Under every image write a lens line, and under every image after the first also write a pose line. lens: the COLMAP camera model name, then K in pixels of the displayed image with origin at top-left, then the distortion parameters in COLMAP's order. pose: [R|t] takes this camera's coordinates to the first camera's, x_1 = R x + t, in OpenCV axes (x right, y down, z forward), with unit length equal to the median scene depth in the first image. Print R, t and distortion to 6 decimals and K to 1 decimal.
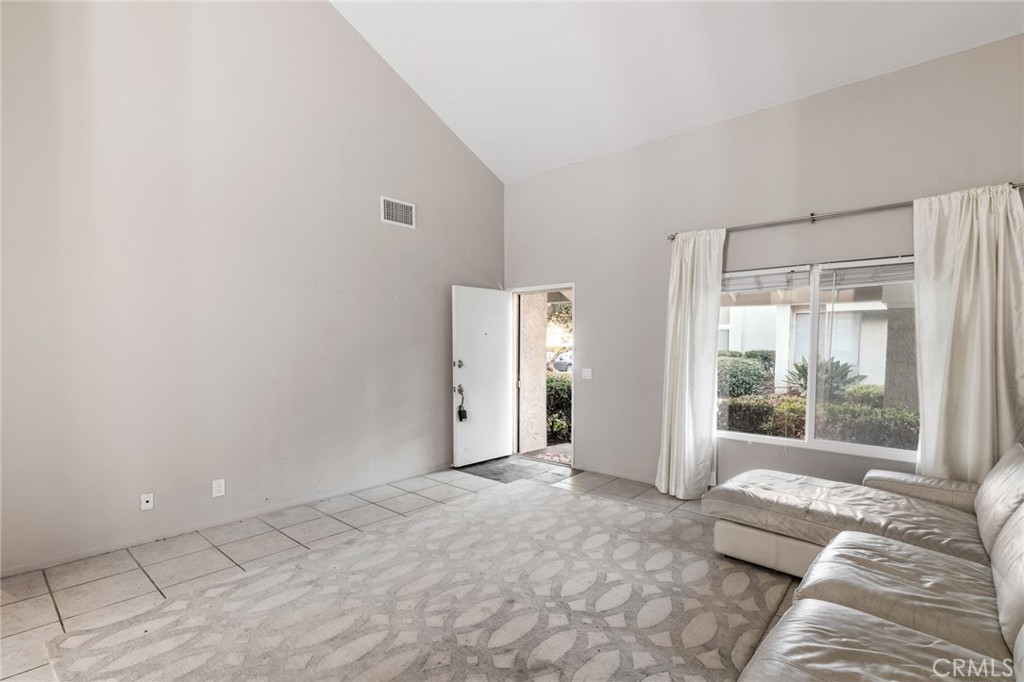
lens RADIAL K [[471.7, 0, 501.2], [0, 471.7, 376.0], [0, 0, 1]] dist [-0.001439, -0.000333]
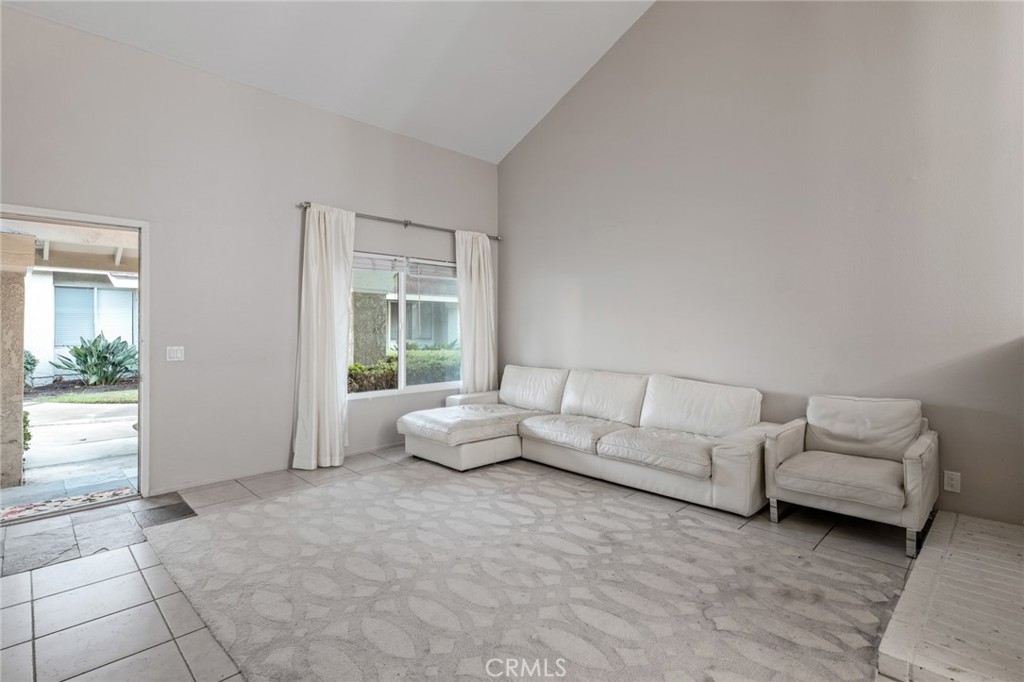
lens RADIAL K [[491.7, 0, 511.0], [0, 491.7, 331.9], [0, 0, 1]] dist [0.006709, 0.000511]
pose [[0.066305, -0.011832, 0.997729, -0.923716], [0.070328, 0.997498, 0.007155, -0.012089], [-0.995318, 0.069694, 0.066971, 0.767821]]
